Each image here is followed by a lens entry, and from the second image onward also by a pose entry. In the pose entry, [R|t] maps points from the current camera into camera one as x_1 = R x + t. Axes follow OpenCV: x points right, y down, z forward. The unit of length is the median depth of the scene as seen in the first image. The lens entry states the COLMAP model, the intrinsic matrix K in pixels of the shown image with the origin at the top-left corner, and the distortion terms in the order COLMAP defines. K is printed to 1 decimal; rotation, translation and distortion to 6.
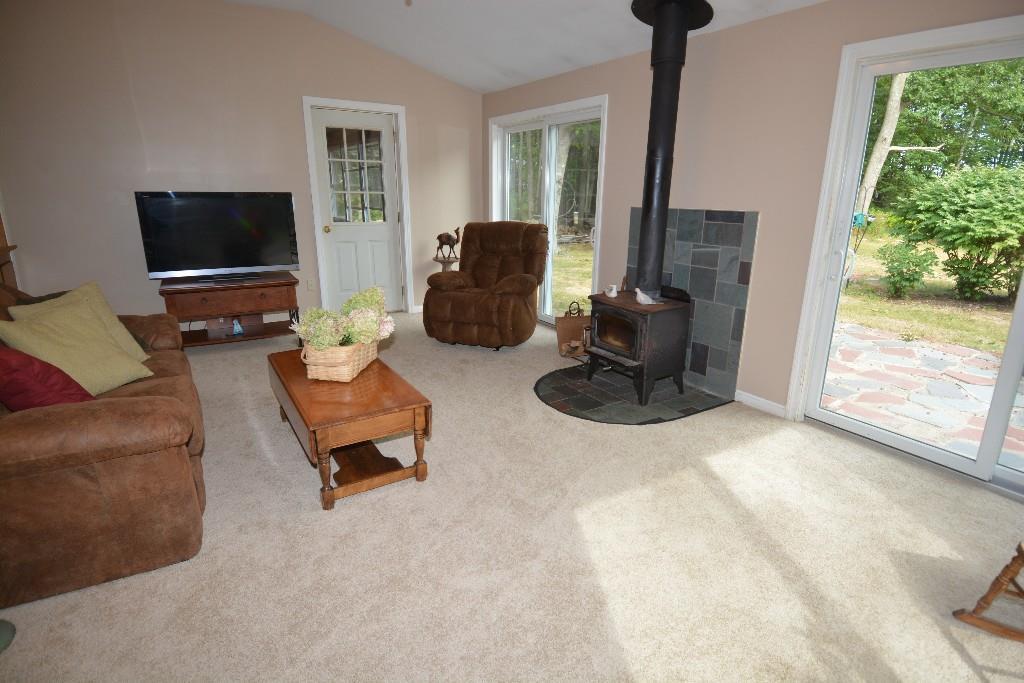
lens RADIAL K [[525.6, 0, 515.4], [0, 525.6, 342.2], [0, 0, 1]] dist [0.045766, -0.051859]
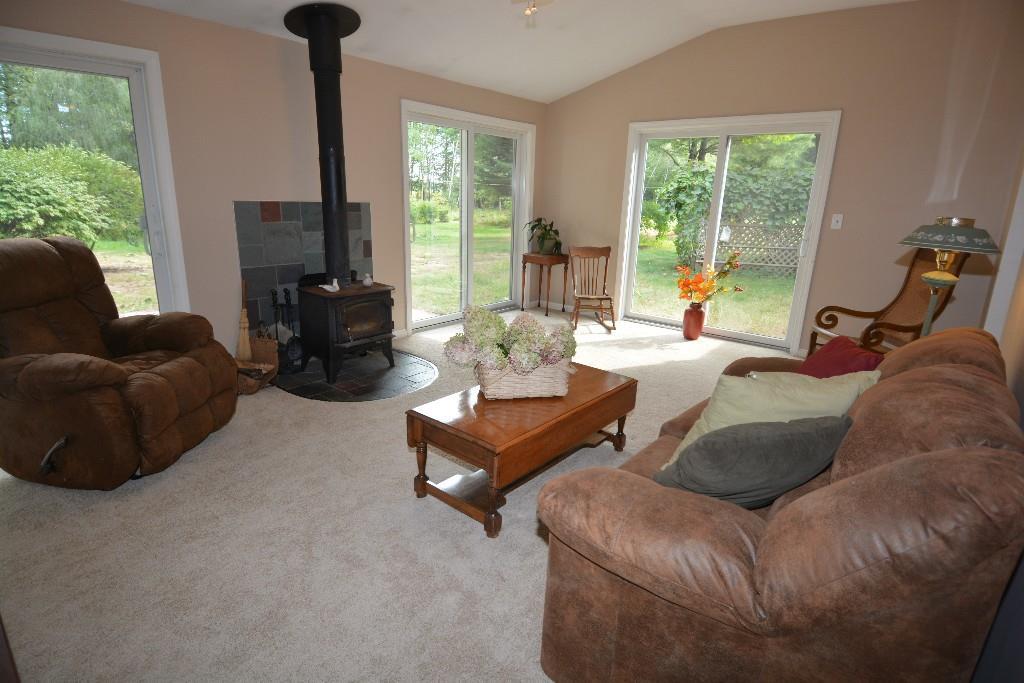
lens RADIAL K [[525.6, 0, 515.4], [0, 525.6, 342.2], [0, 0, 1]] dist [0.045766, -0.051859]
pose [[-0.306974, -0.270976, 0.912326, -0.854800], [0.222790, 0.911514, 0.345697, -0.266983], [-0.925274, 0.309377, -0.219440, 0.932097]]
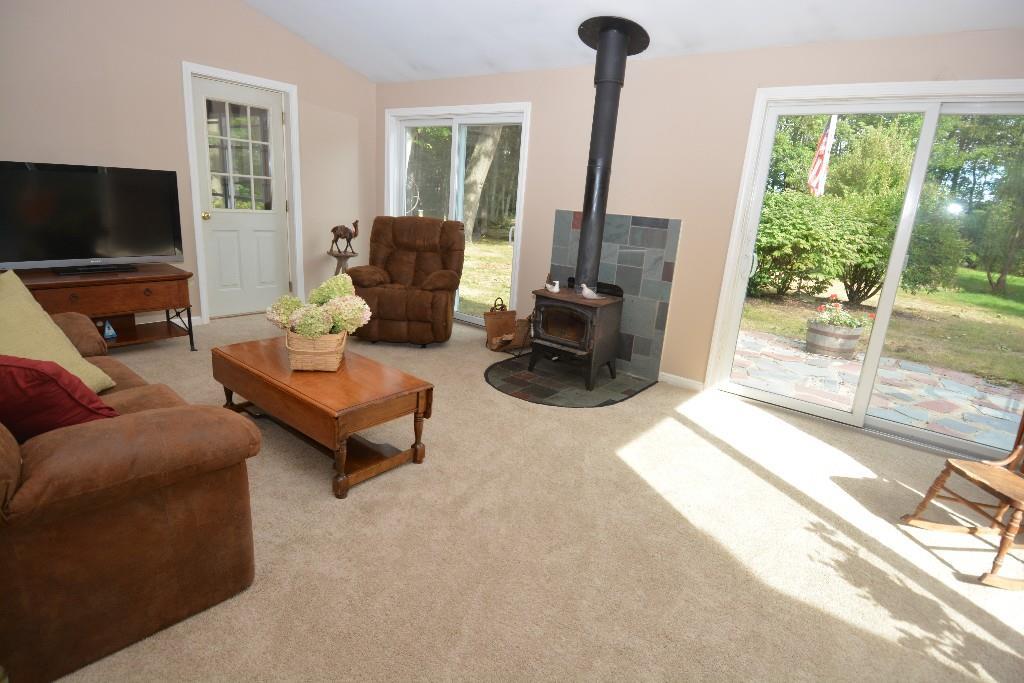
lens RADIAL K [[525.6, 0, 515.4], [0, 525.6, 342.2], [0, 0, 1]] dist [0.045766, -0.051859]
pose [[0.942123, -0.032044, 0.333733, -0.251135], [0.031626, 0.999477, 0.006688, 0.006385], [-0.333773, 0.004254, 0.942644, 0.012457]]
